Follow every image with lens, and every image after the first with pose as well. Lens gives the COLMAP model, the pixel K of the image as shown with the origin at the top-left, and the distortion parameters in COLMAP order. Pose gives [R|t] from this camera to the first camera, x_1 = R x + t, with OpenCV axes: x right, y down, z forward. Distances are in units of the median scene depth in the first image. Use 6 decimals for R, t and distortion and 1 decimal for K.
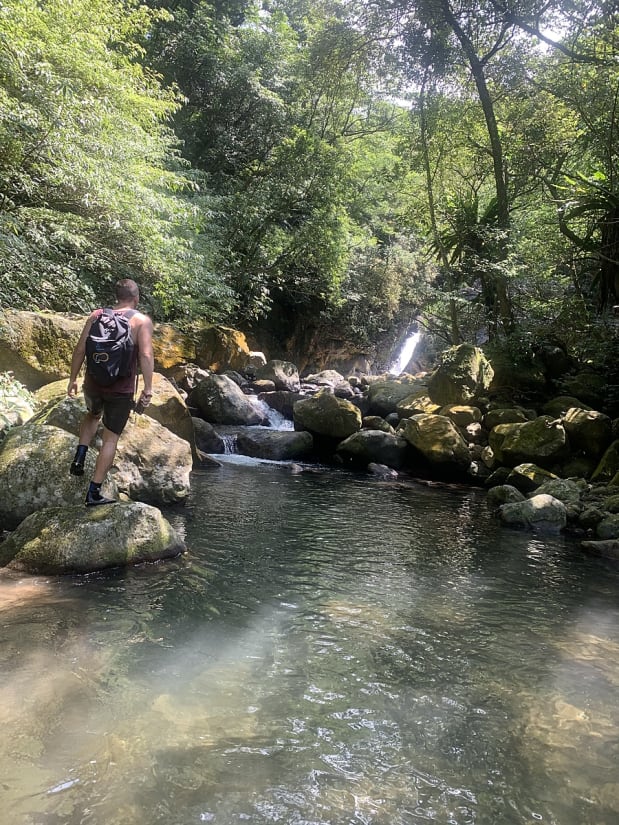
lens RADIAL K [[621.5, 0, 309.5], [0, 621.5, 412.5], [0, 0, 1]] dist [0.008016, -0.051028]
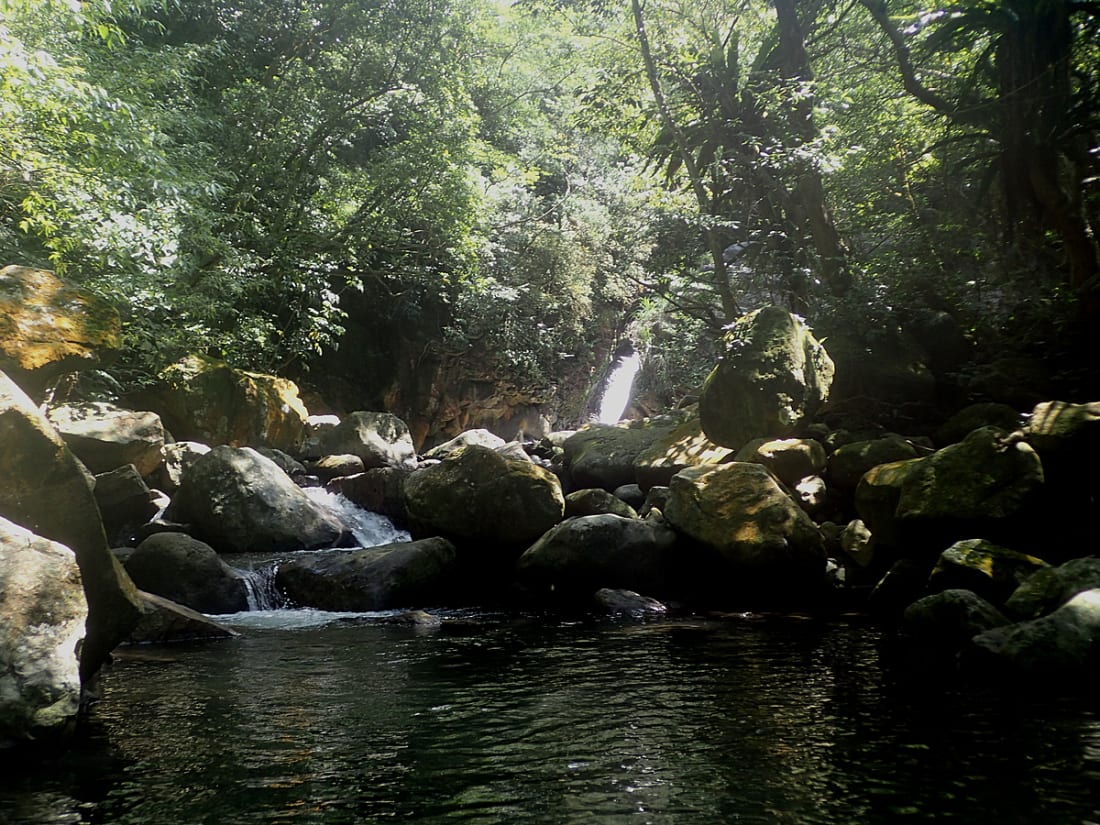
lens RADIAL K [[1127.8, 0, 550.0], [0, 1127.8, 412.5], [0, 0, 1]] dist [-0.021102, -0.001324]
pose [[0.988791, -0.105068, 0.106077, -0.002647], [0.116247, 0.987616, -0.105364, 0.026620], [-0.093693, 0.116514, 0.988760, 0.156779]]
